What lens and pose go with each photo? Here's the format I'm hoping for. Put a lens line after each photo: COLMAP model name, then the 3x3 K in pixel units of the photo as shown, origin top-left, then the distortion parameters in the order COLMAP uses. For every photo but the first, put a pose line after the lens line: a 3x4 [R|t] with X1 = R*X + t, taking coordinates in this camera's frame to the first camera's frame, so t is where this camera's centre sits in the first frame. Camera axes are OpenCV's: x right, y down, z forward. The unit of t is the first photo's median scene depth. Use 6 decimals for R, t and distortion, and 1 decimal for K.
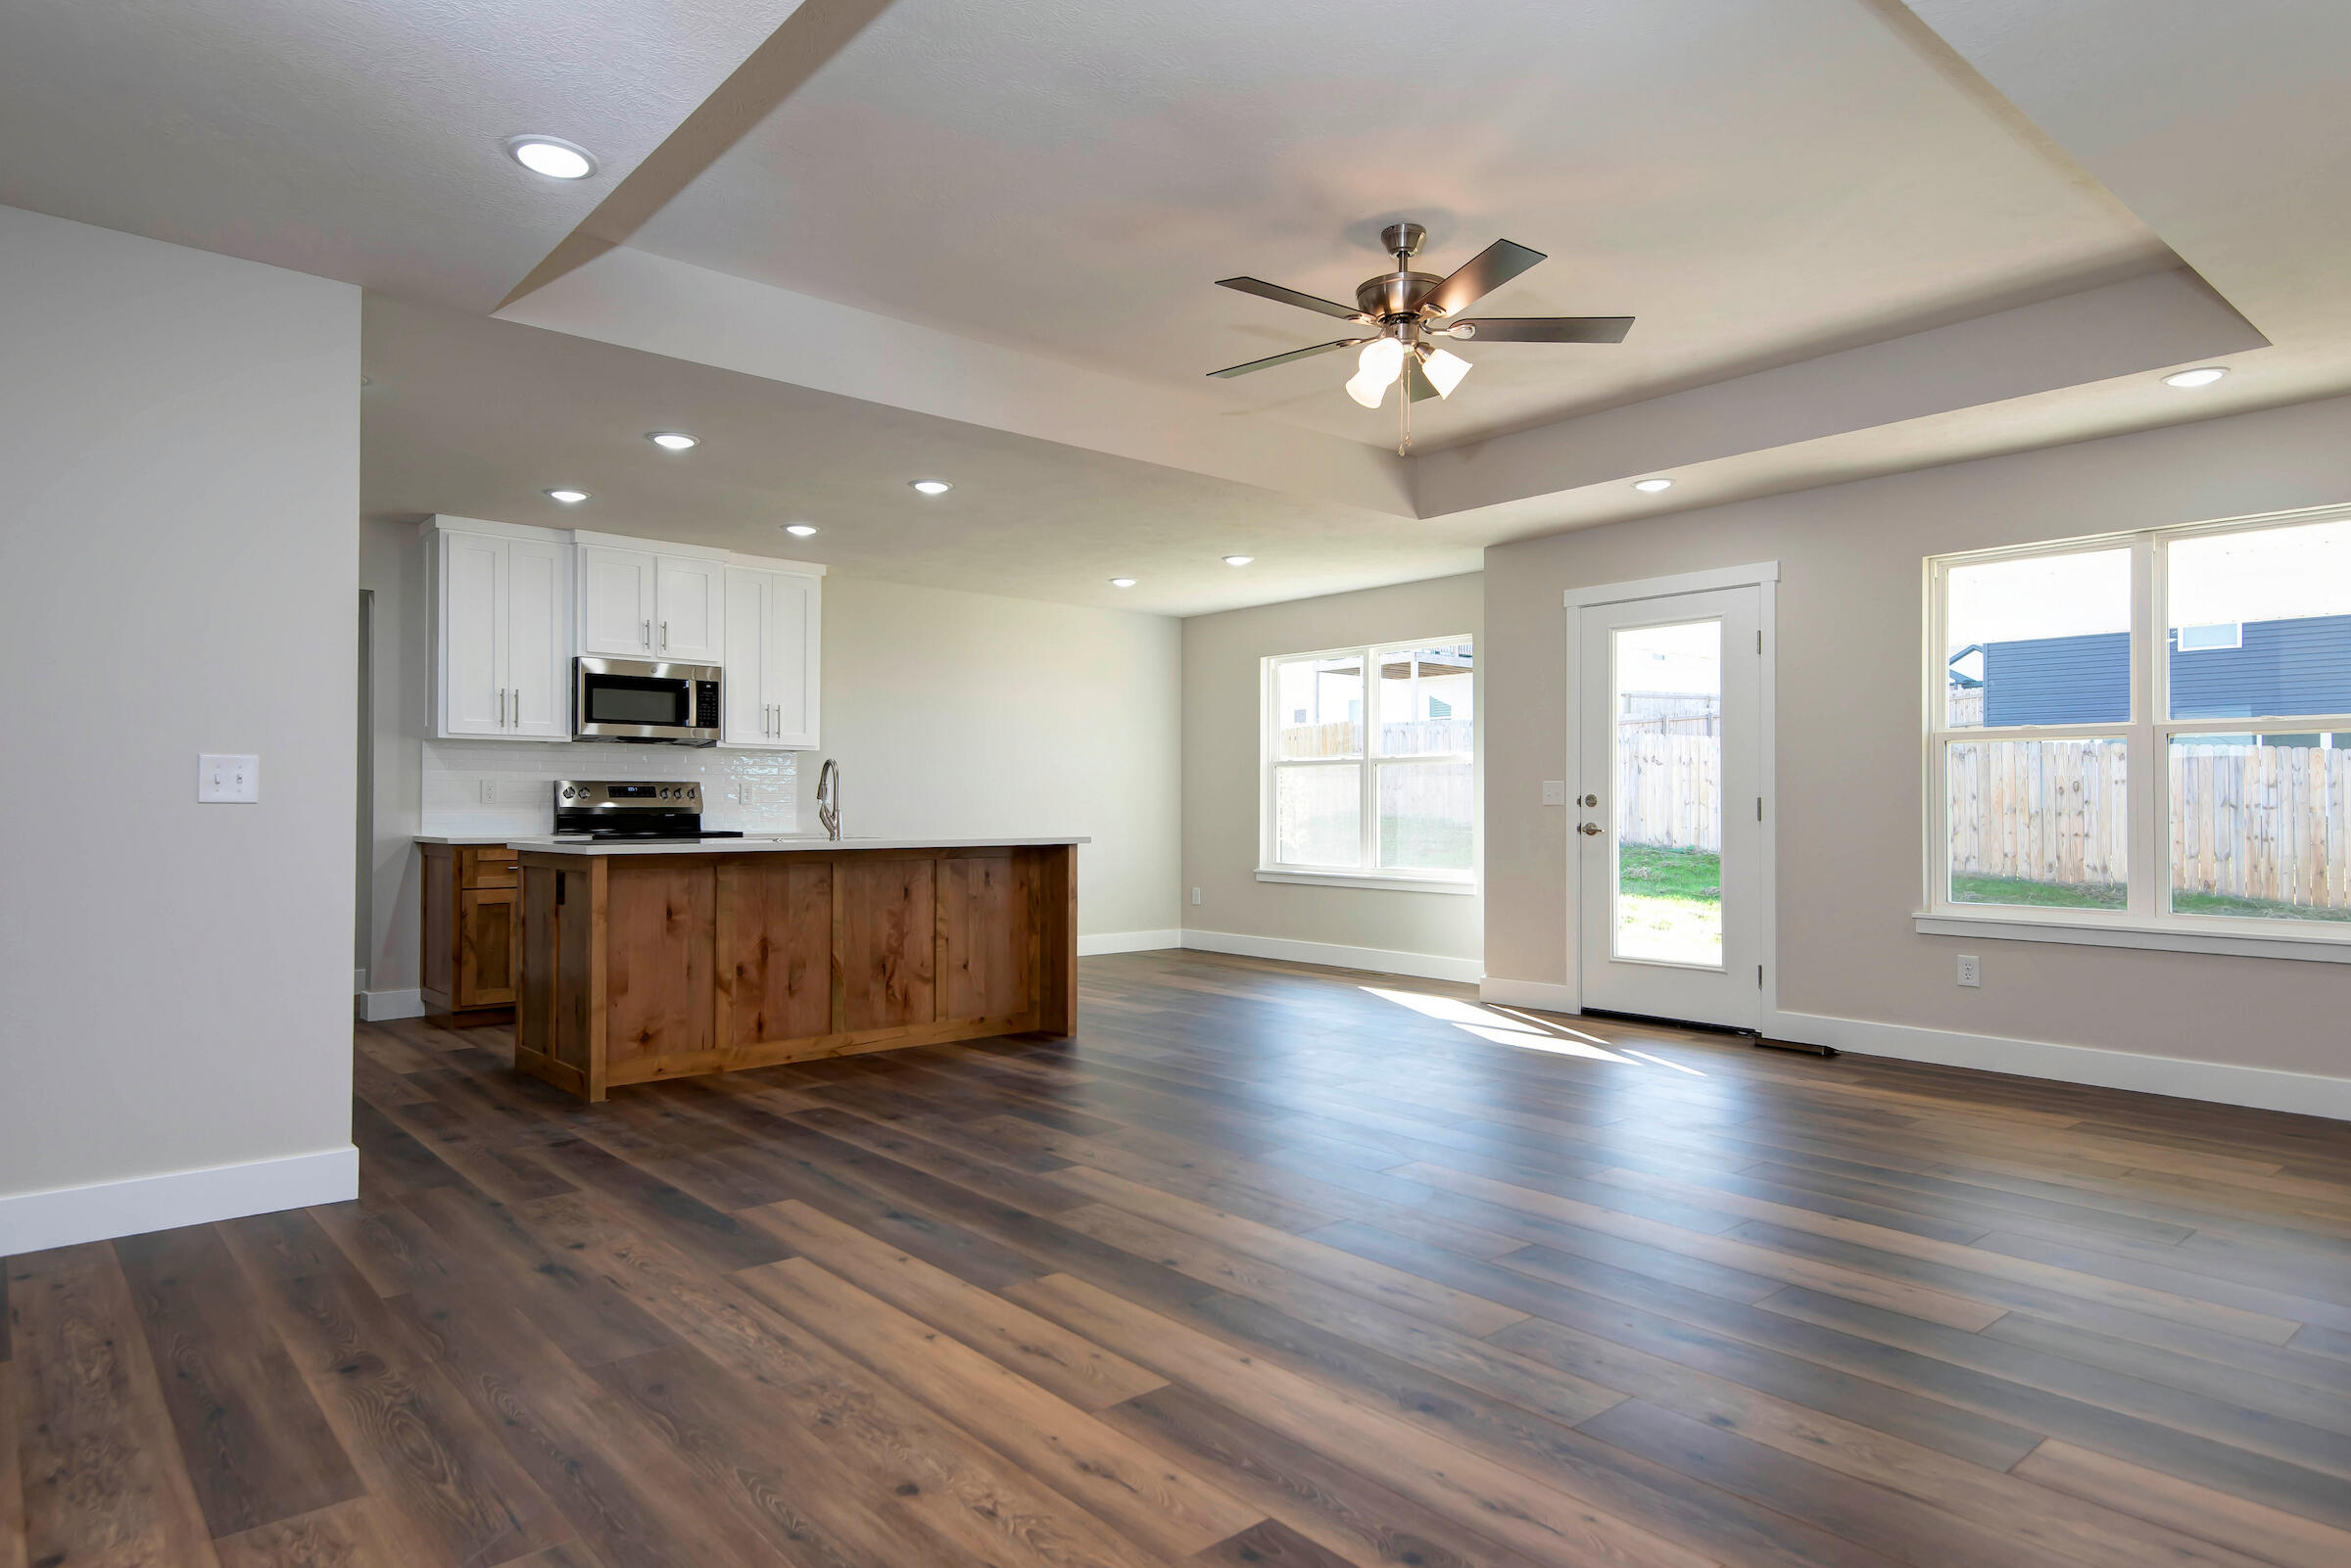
lens RADIAL K [[1343.1, 0, 1175.5], [0, 1343.1, 784.0], [0, 0, 1]] dist [0.005028, 0.001054]
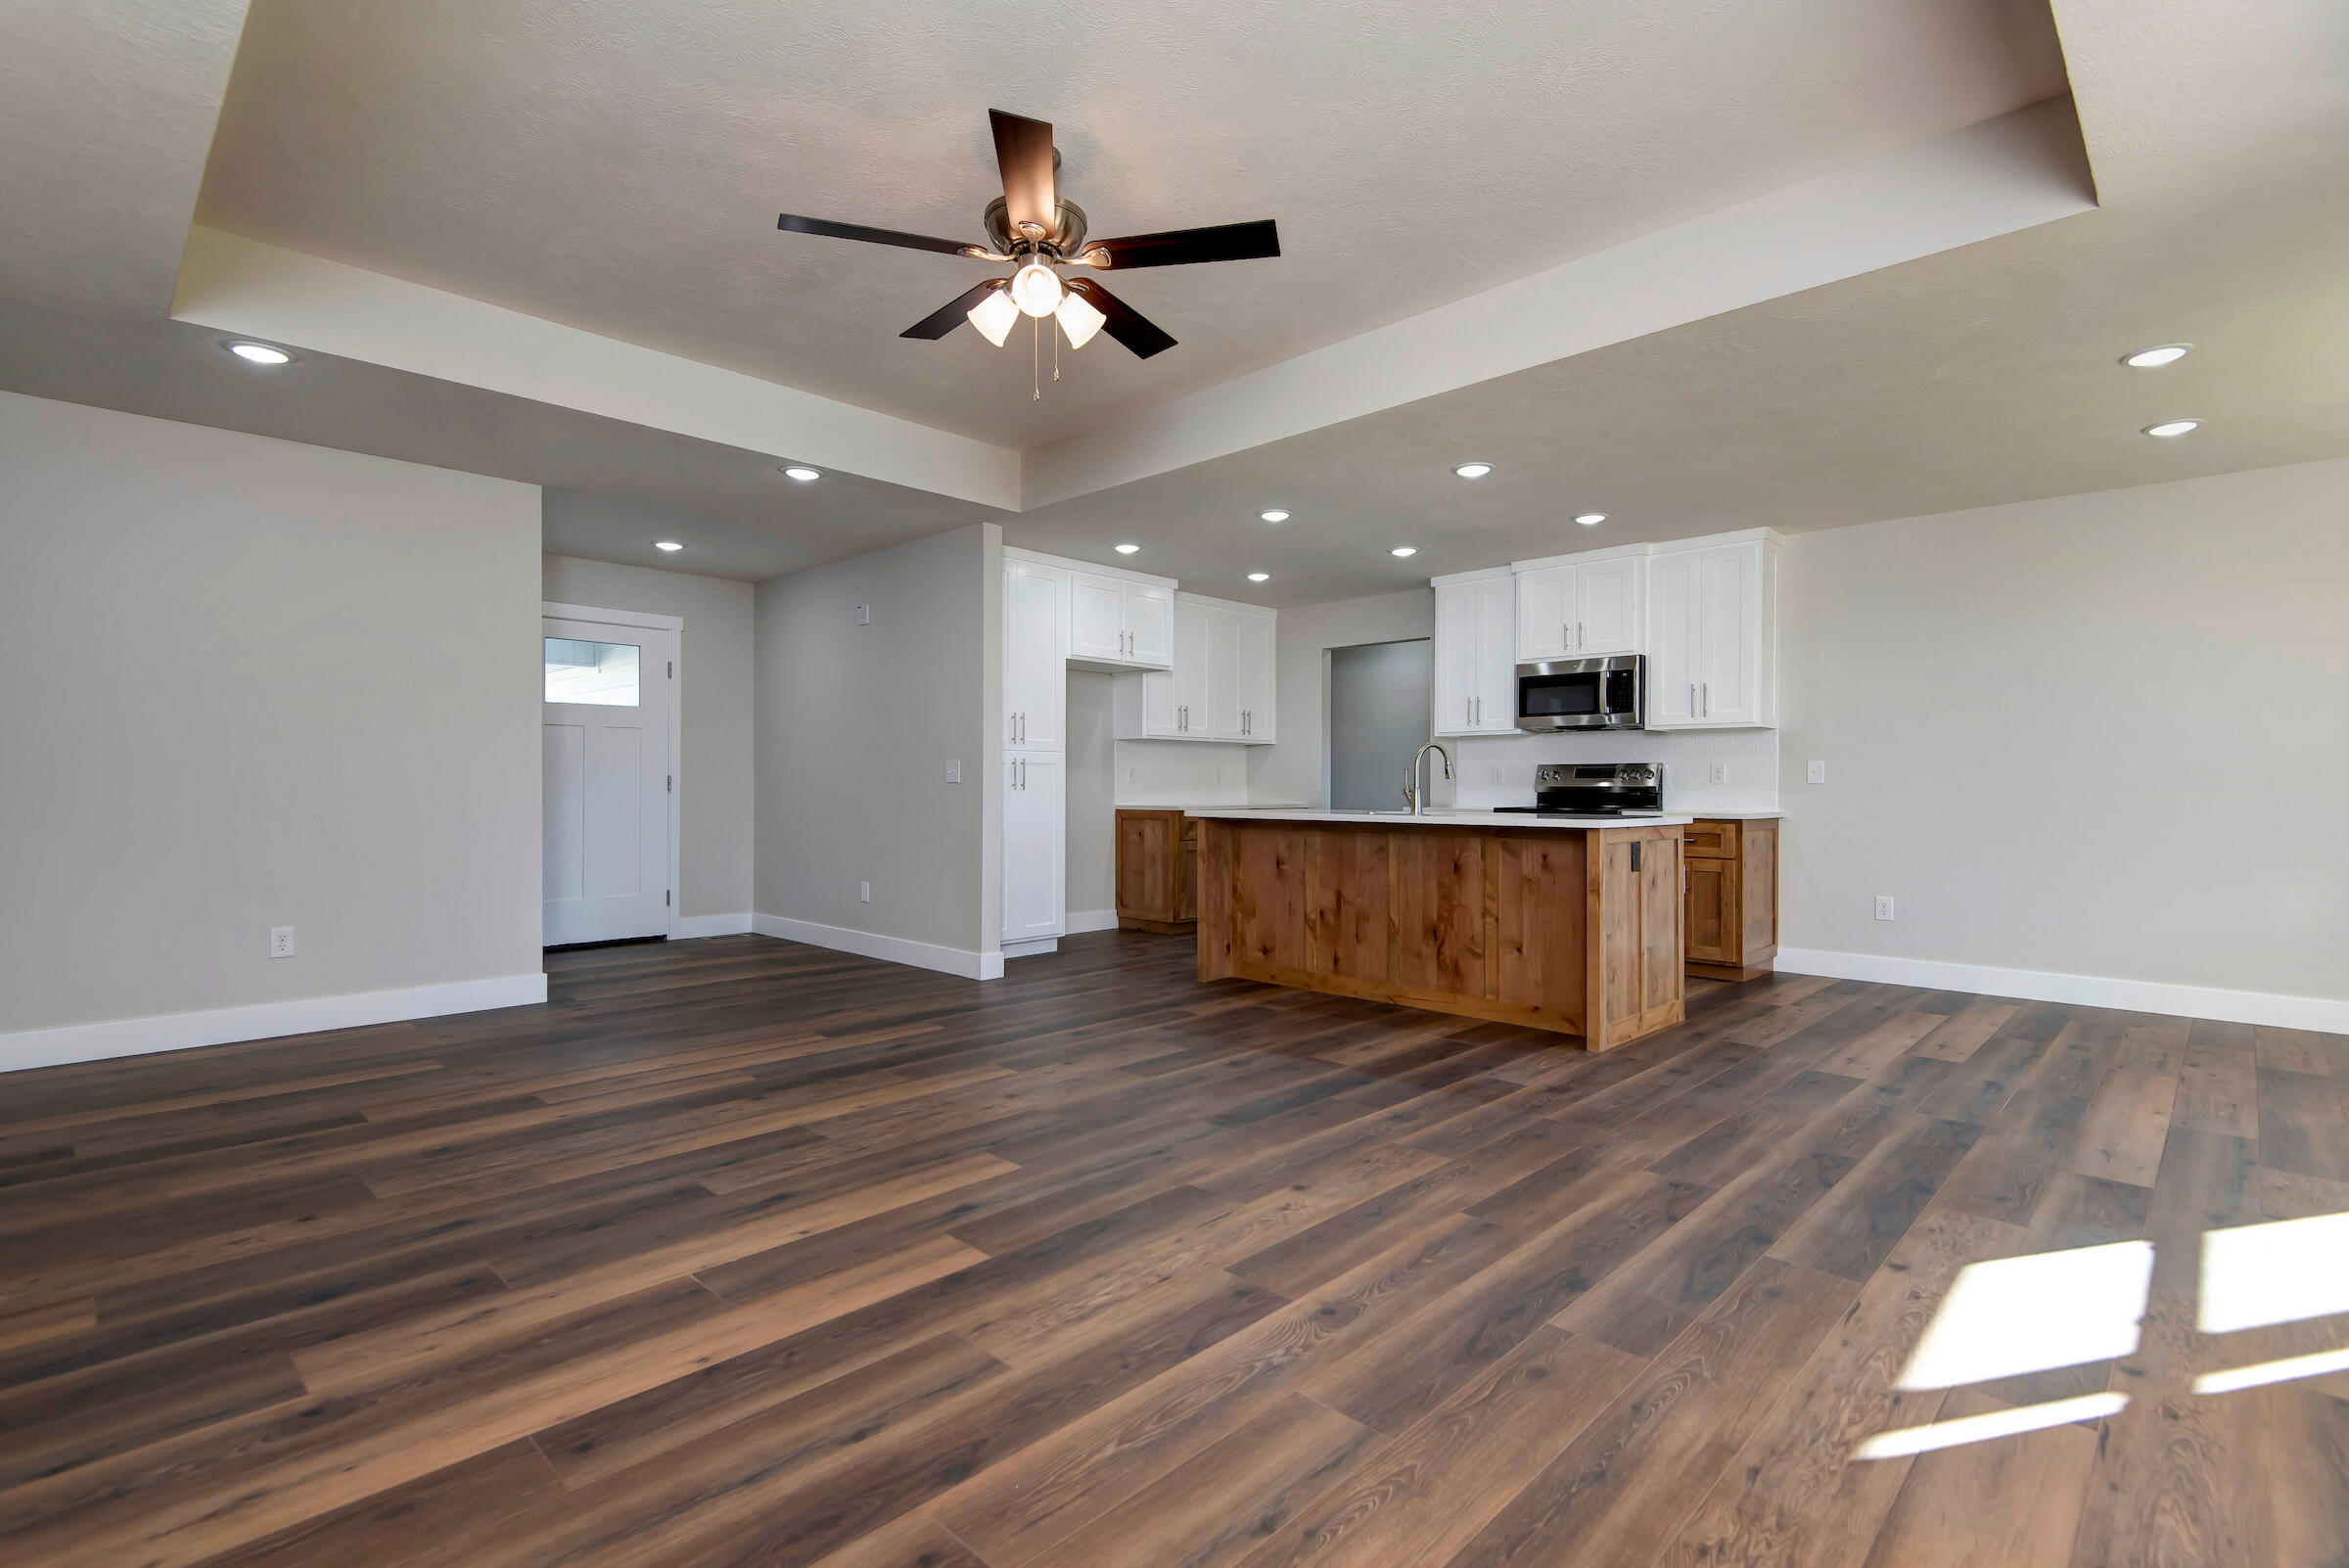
lens RADIAL K [[1097.8, 0, 1174.5], [0, 1097.8, 784.0], [0, 0, 1]] dist [0.028105, -0.000238]
pose [[0.077765, -0.001612, -0.996970, 0.647565], [0.015027, 0.999887, -0.000444, 0.012935], [0.996858, -0.014947, 0.077780, 0.721143]]
